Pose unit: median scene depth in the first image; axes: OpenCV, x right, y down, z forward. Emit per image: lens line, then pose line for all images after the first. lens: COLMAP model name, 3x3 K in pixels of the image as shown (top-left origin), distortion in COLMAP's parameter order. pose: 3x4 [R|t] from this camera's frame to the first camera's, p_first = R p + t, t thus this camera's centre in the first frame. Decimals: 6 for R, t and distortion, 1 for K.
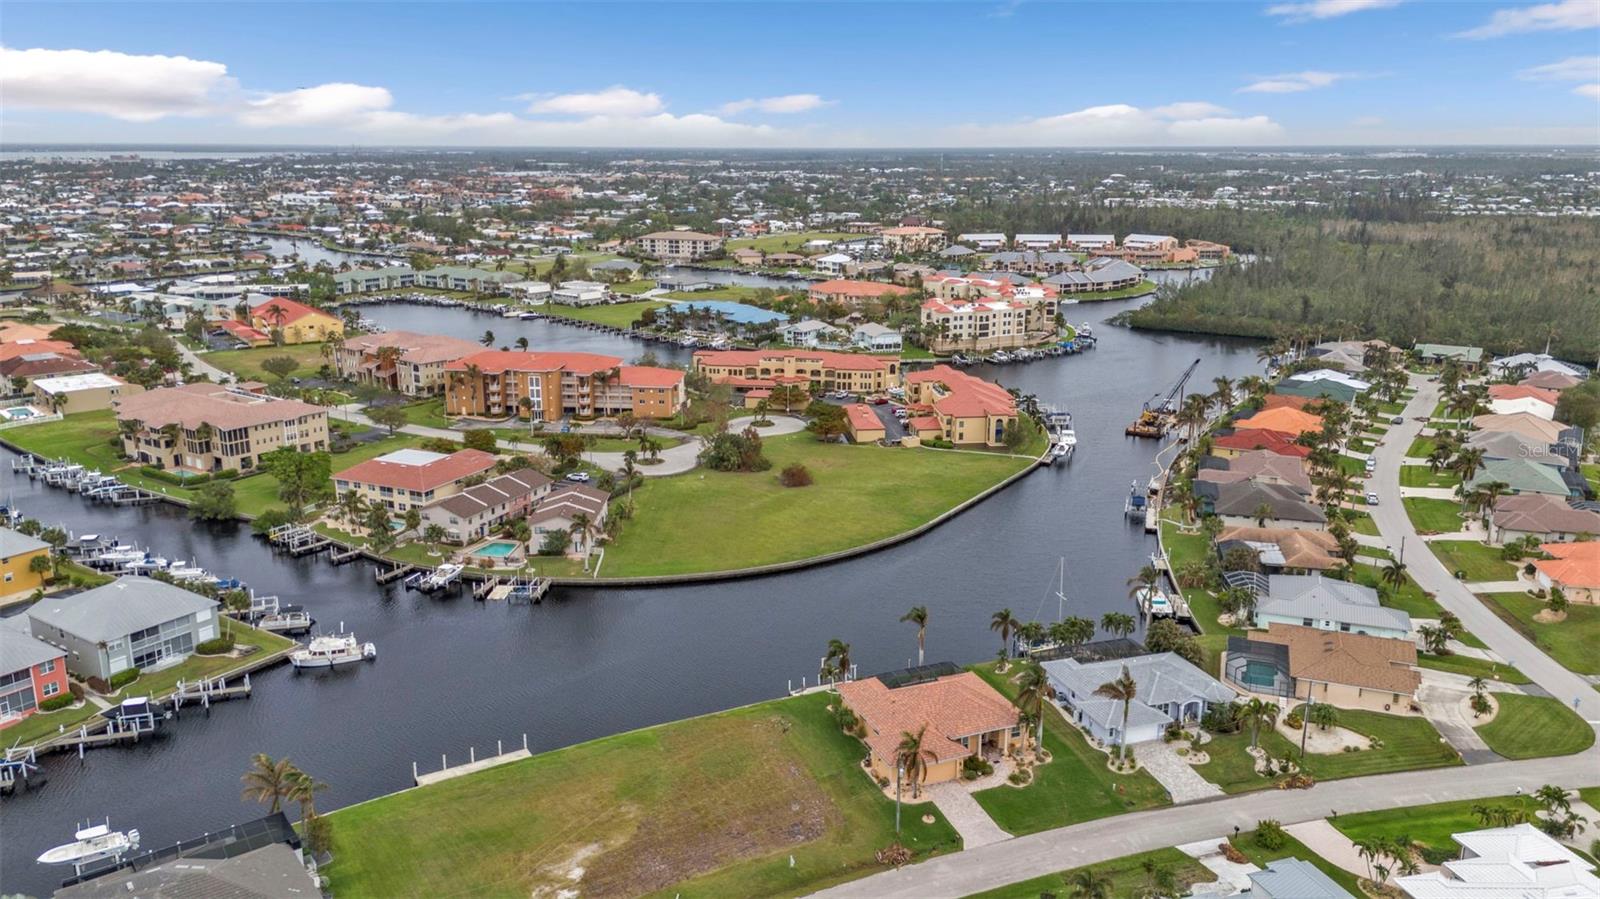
lens RADIAL K [[1173.2, 0, 800.6], [0, 1173.2, 459.9], [0, 0, 1]] dist [0.075467, -0.072139]
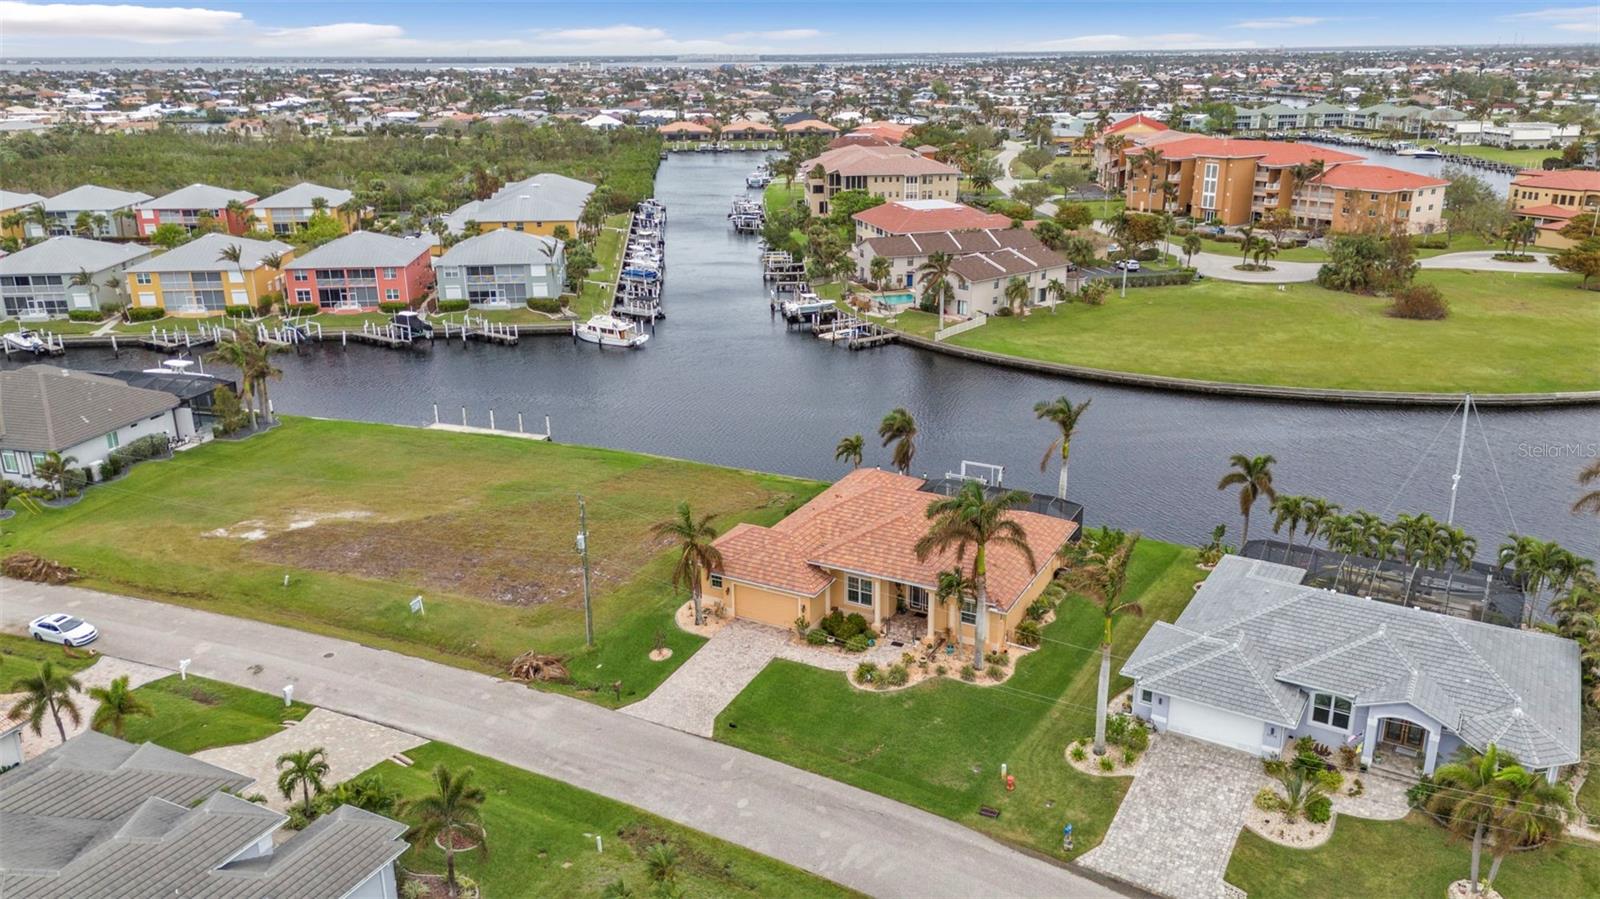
lens RADIAL K [[1173.2, 0, 798.6], [0, 1173.2, 453.3], [0, 0, 1]] dist [0.075467, -0.072139]
pose [[0.632611, 0.241563, -0.735833, 0.341236], [-0.191008, 0.969427, 0.154035, 0.070375], [0.750546, 0.043106, 0.659411, 0.426094]]
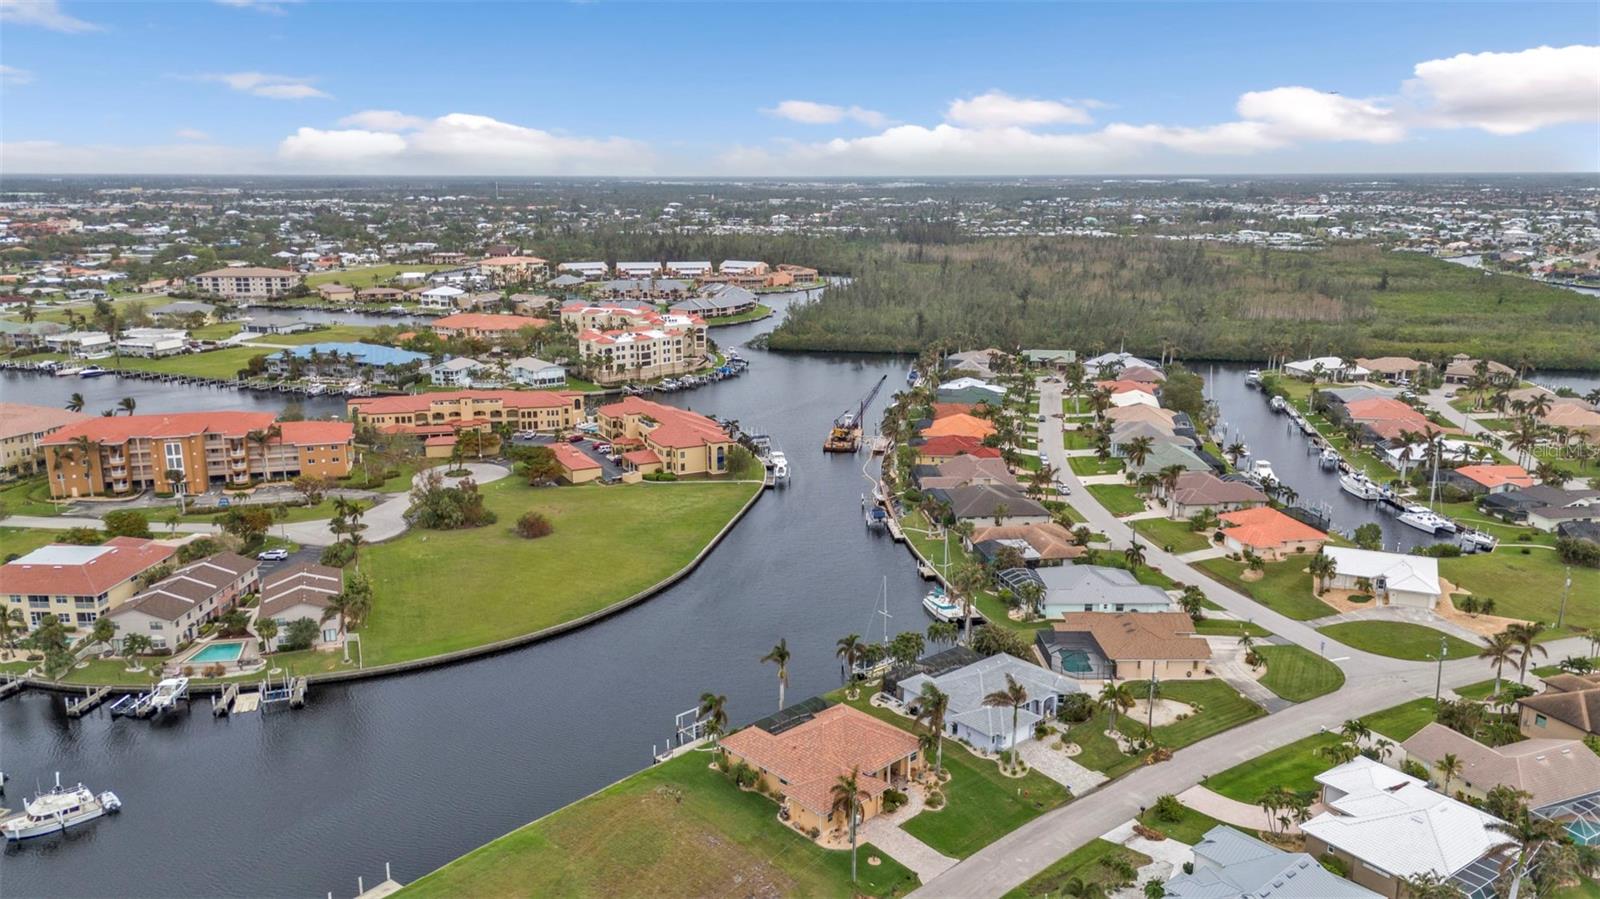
lens RADIAL K [[1173.2, 0, 802.3], [0, 1173.2, 459.5], [0, 0, 1]] dist [0.075467, -0.072139]
pose [[0.930429, -0.088689, 0.355580, -0.166769], [0.096763, 0.995295, -0.004950, -0.016637], [-0.353468, 0.039013, 0.934633, 0.061419]]
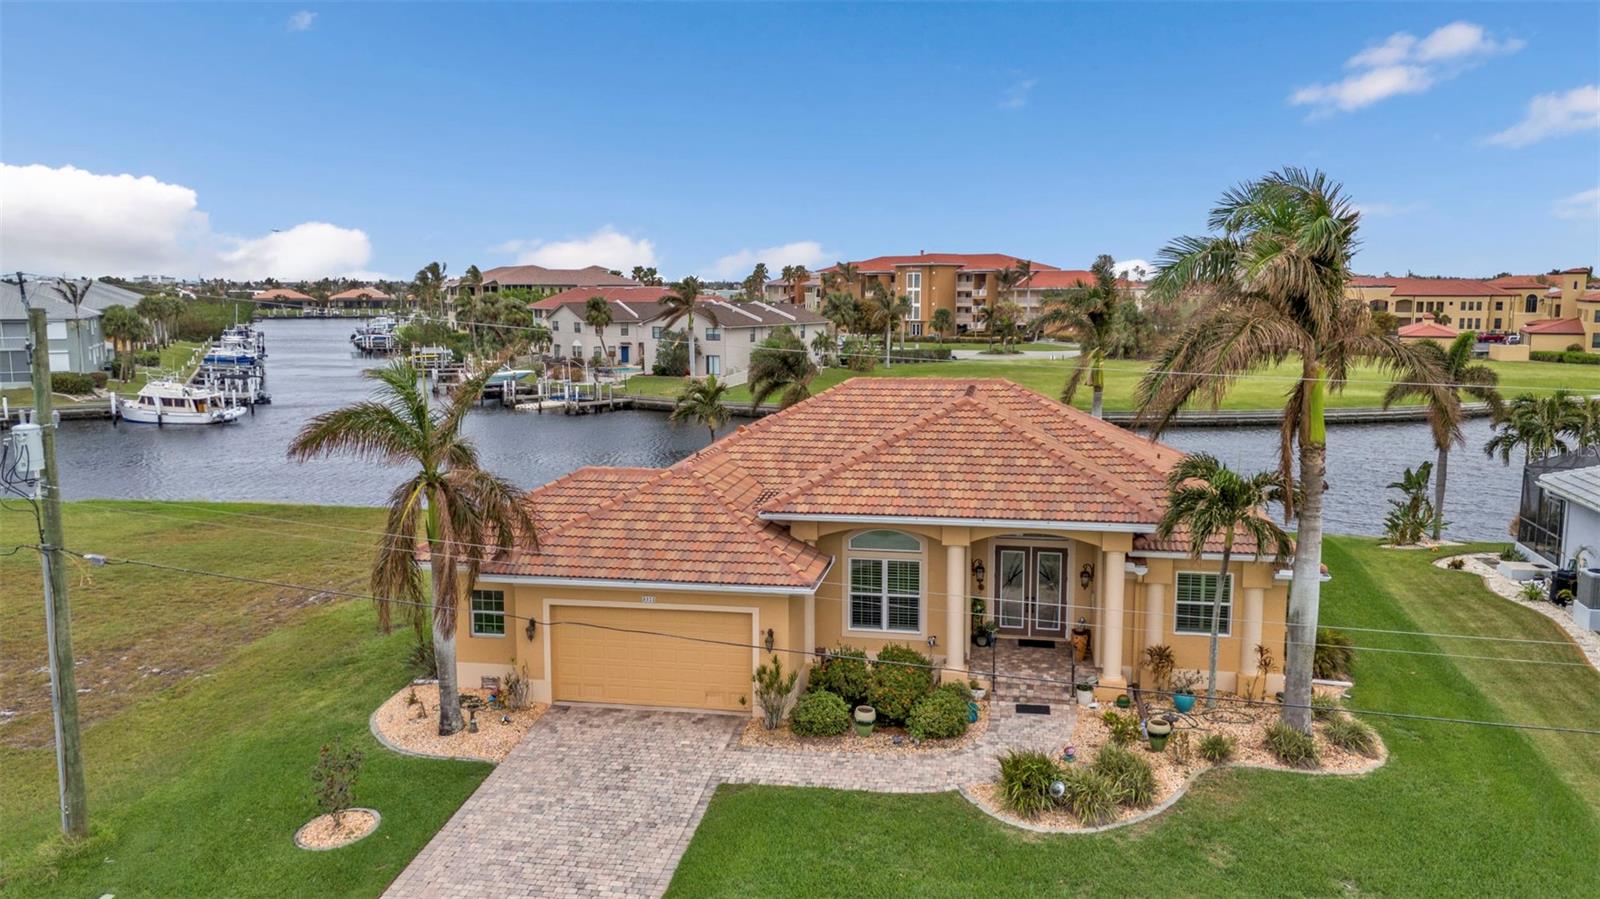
lens RADIAL K [[1173.2, 0, 801.0], [0, 1173.2, 453.4], [0, 0, 1]] dist [0.075467, -0.072139]
pose [[0.845247, 0.072700, -0.529407, 0.158773], [-0.135407, 0.987508, -0.080581, 0.161100], [0.516935, 0.139796, 0.844533, 0.557016]]
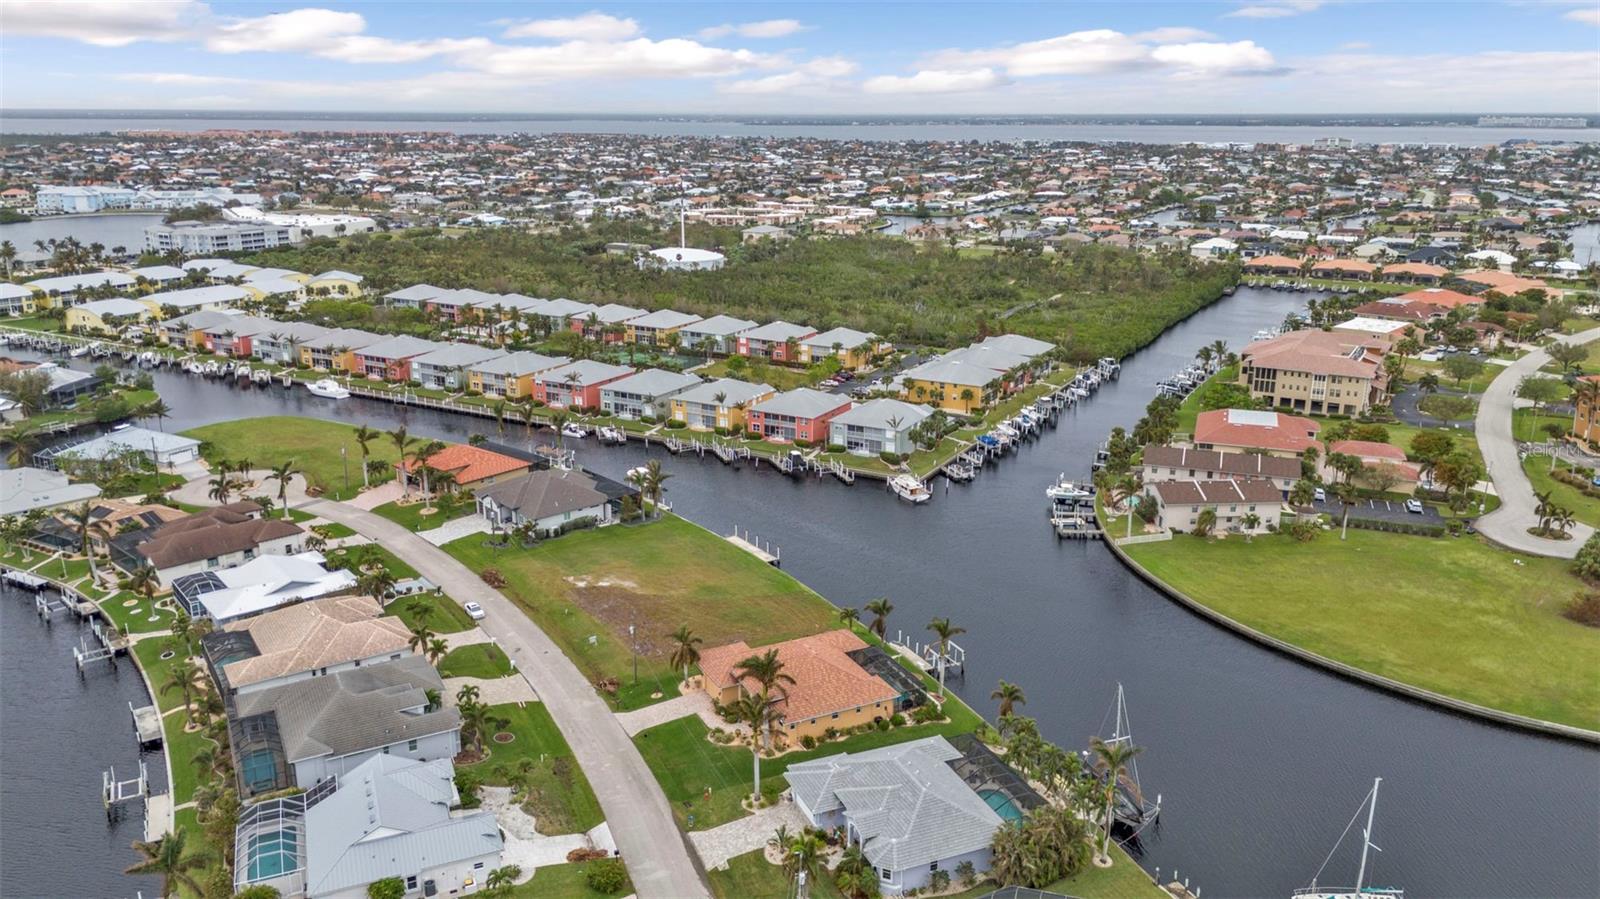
lens RADIAL K [[1173.2, 0, 798.2], [0, 1173.2, 450.1], [0, 0, 1]] dist [0.075467, -0.072139]
pose [[0.070472, 0.274508, -0.958999, 0.717651], [-0.260639, 0.933059, 0.247930, -0.145995], [0.962861, 0.232480, 0.137302, 0.581391]]
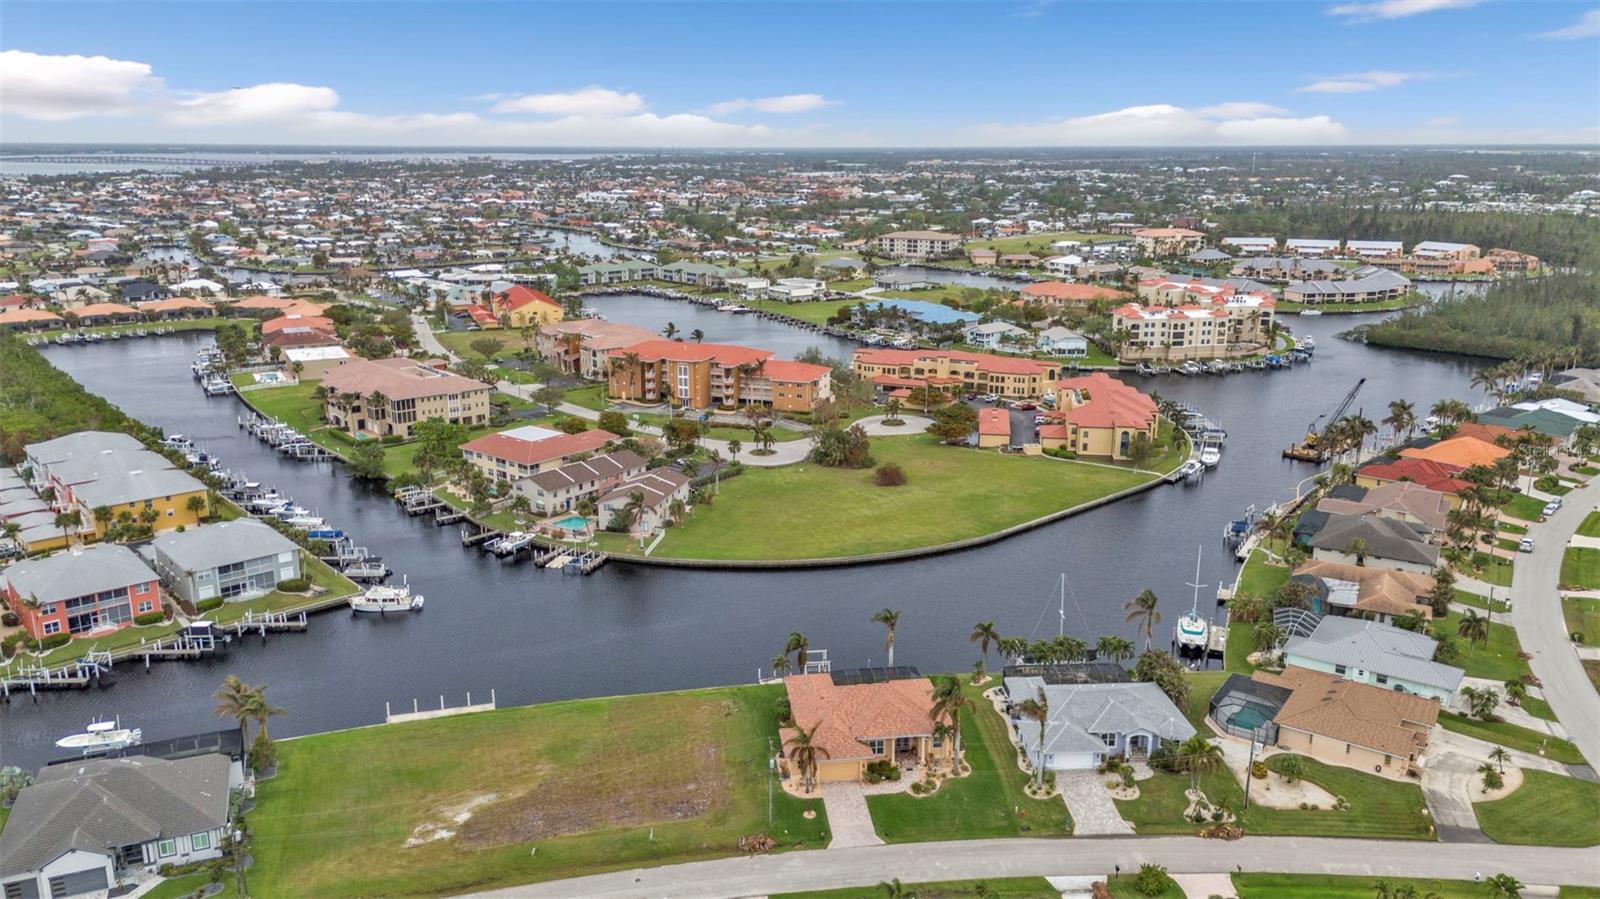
lens RADIAL K [[1173.2, 0, 799.4], [0, 1173.2, 461.3], [0, 0, 1]] dist [0.075467, -0.072139]
pose [[0.967585, 0.065084, -0.244014, 0.205581], [-0.064794, 0.997856, 0.009223, -0.003023], [0.244091, 0.006886, 0.969728, 0.013372]]
